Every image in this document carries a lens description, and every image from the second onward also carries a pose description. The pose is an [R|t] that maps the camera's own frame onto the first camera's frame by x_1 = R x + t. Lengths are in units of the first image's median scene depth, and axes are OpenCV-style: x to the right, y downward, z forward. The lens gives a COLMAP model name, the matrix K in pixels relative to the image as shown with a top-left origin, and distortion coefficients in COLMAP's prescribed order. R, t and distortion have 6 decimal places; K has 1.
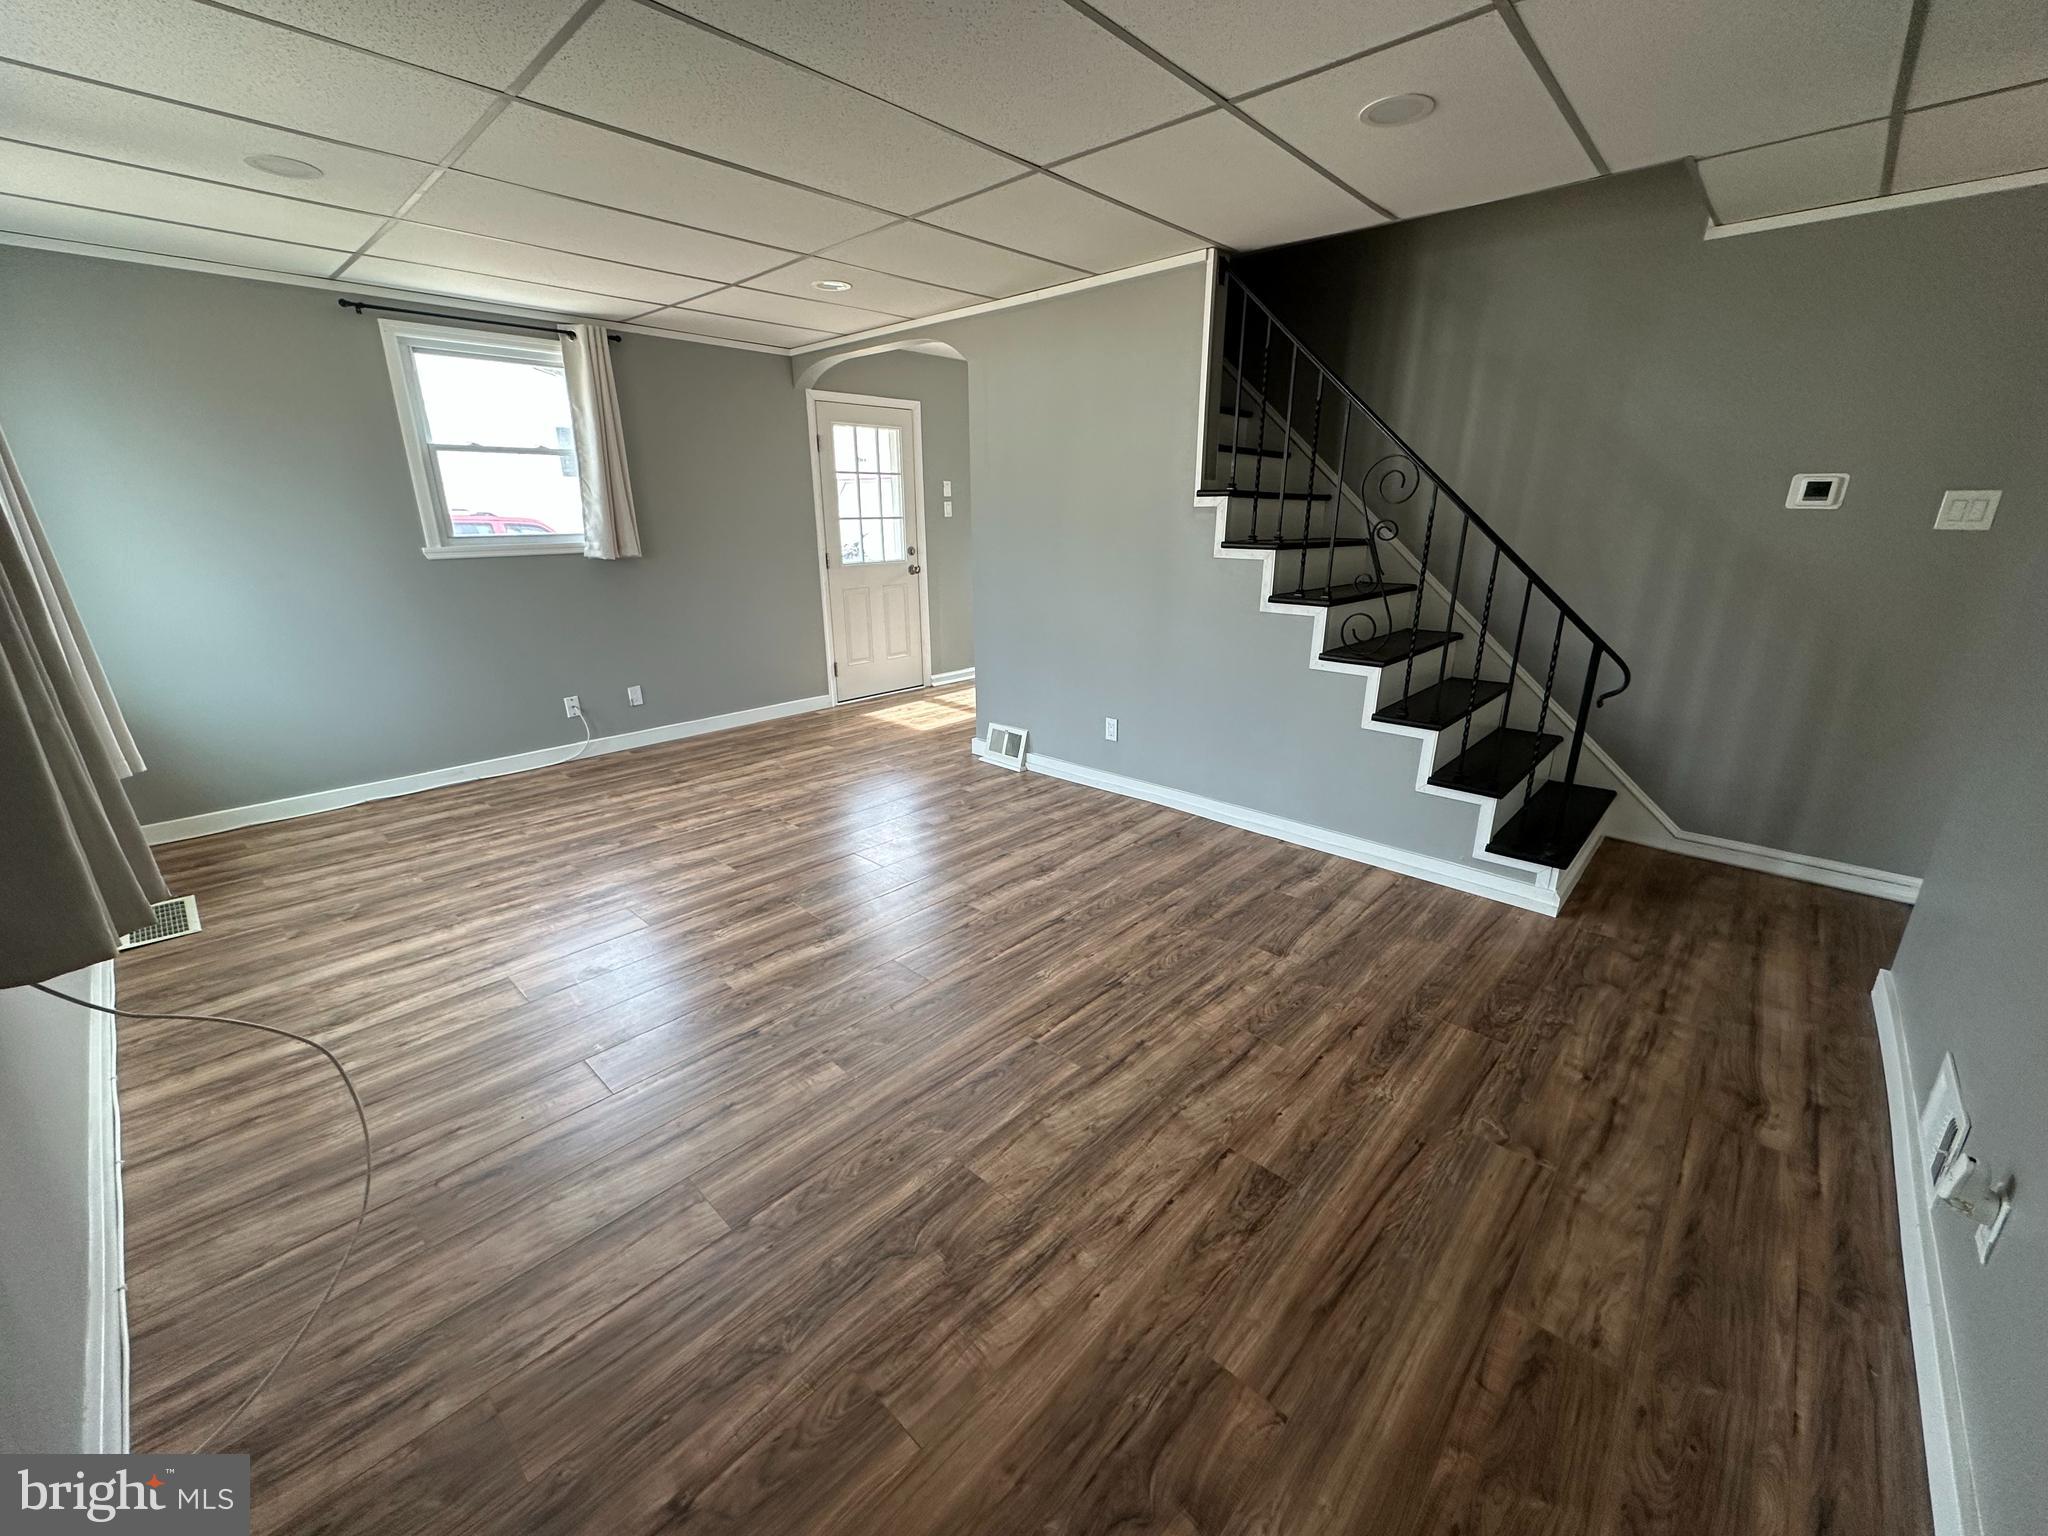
lens RADIAL K [[816.8, 0, 1024.0], [0, 816.8, 768.0], [0, 0, 1]] dist [-0.000782, 0.000056]
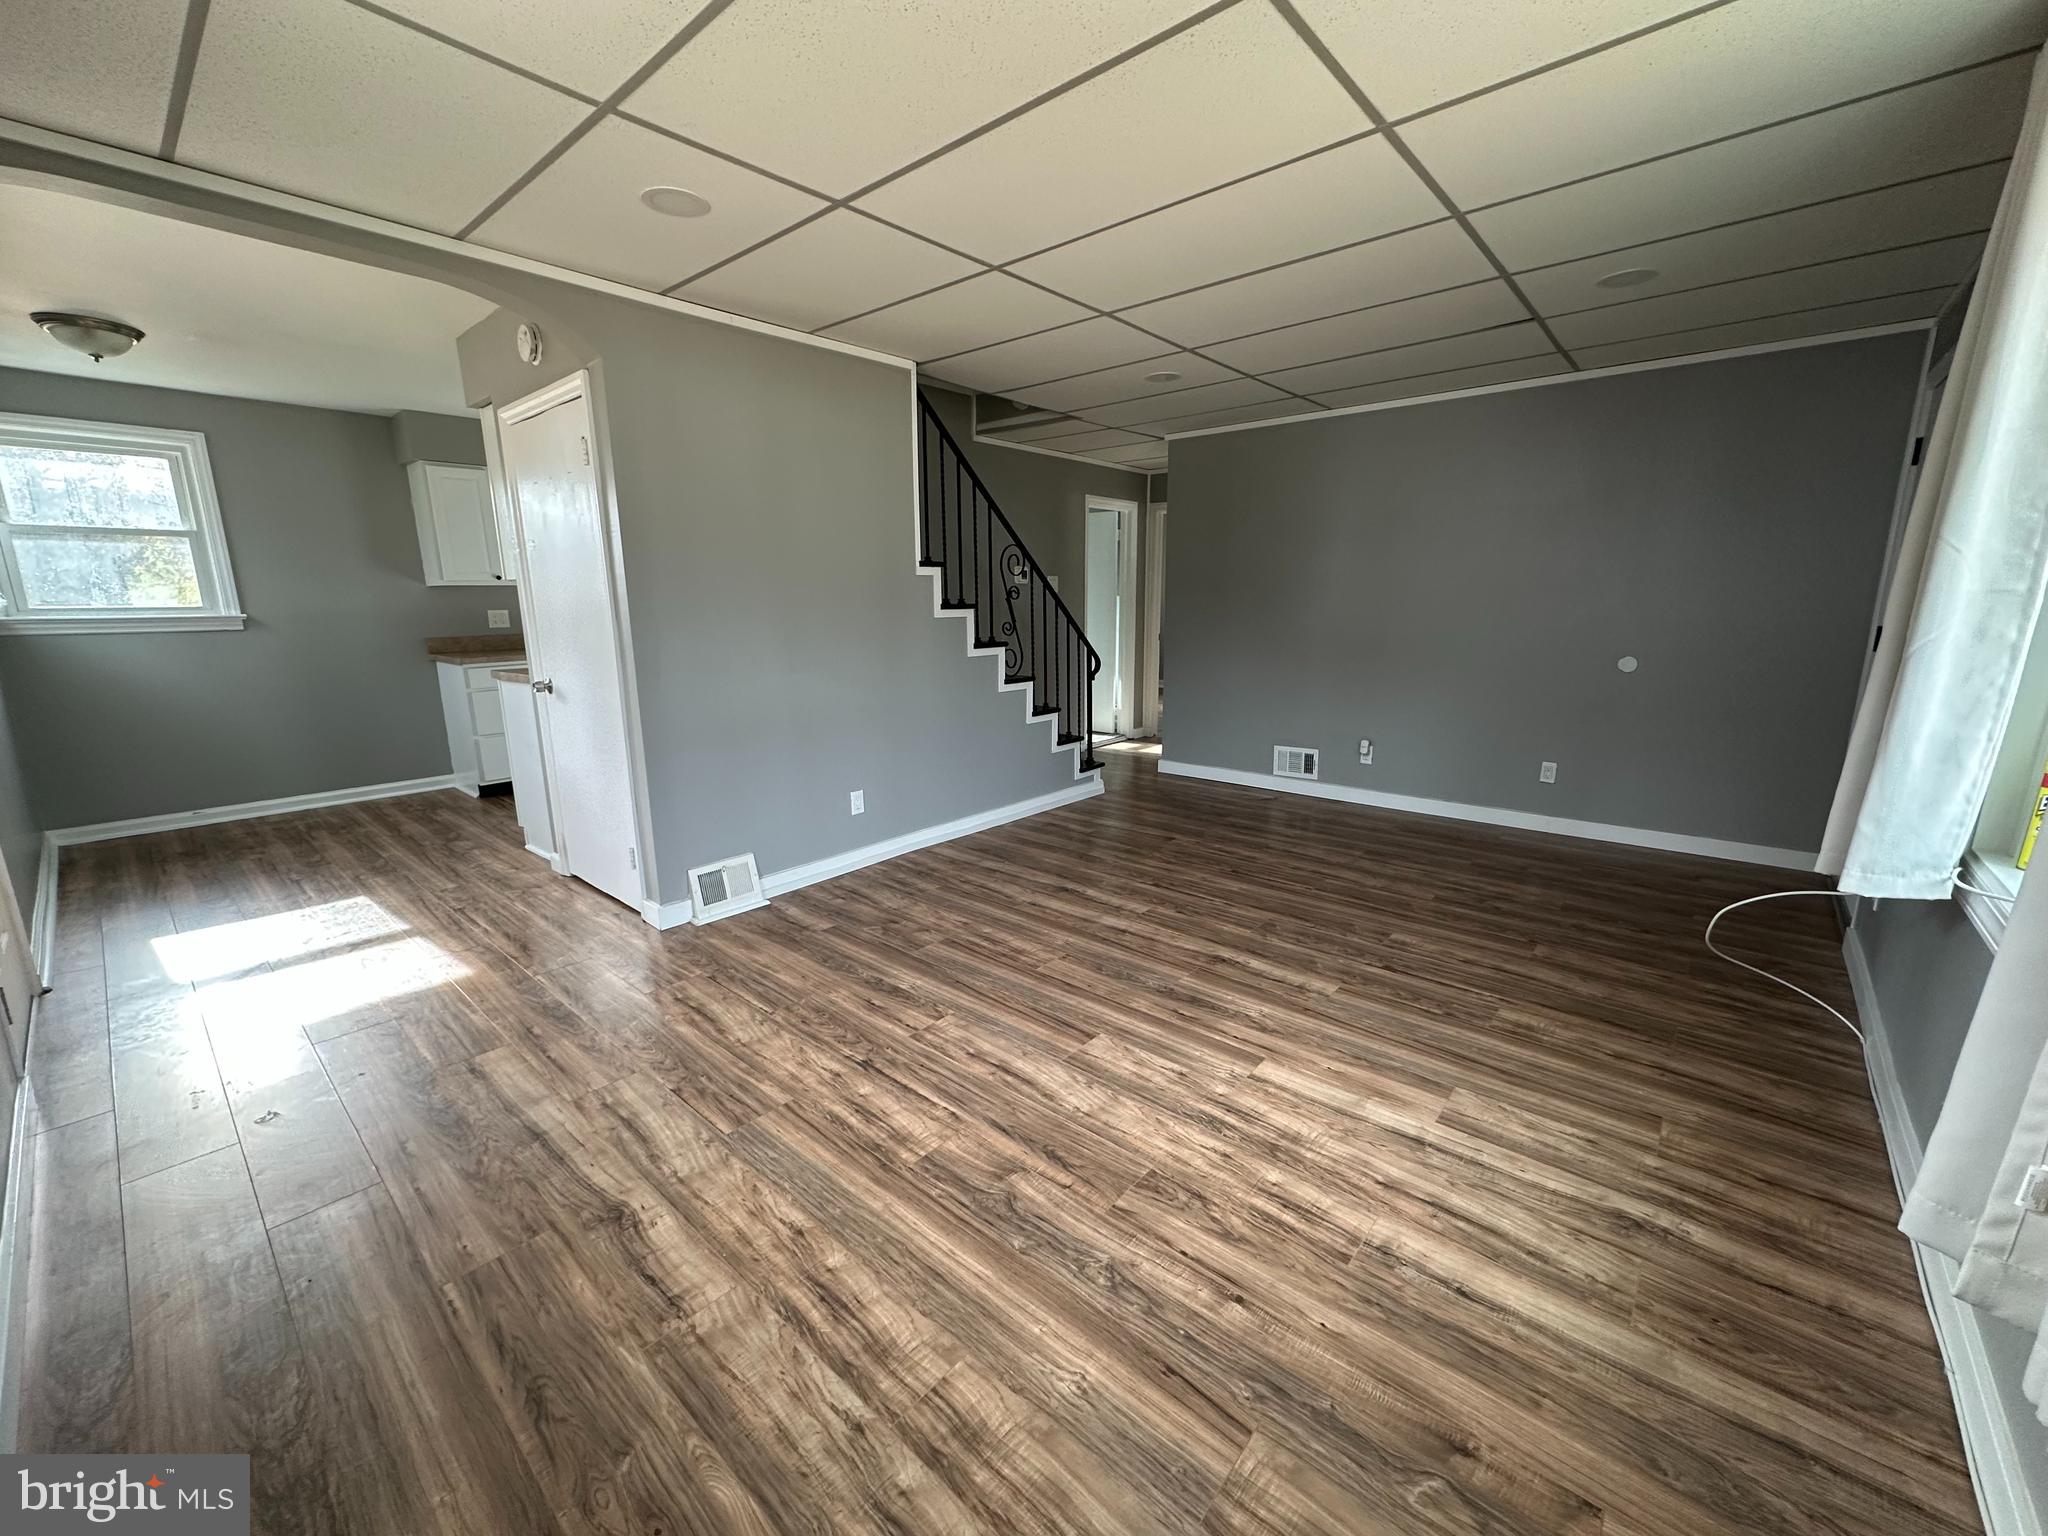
lens RADIAL K [[816.8, 0, 1024.0], [0, 816.8, 768.0], [0, 0, 1]] dist [-0.000782, 0.000056]
pose [[-0.033754, -0.203082, 0.978580, -1.027046], [0.311731, 0.928151, 0.203369, -0.271726], [-0.949571, 0.311918, 0.031978, 0.964736]]
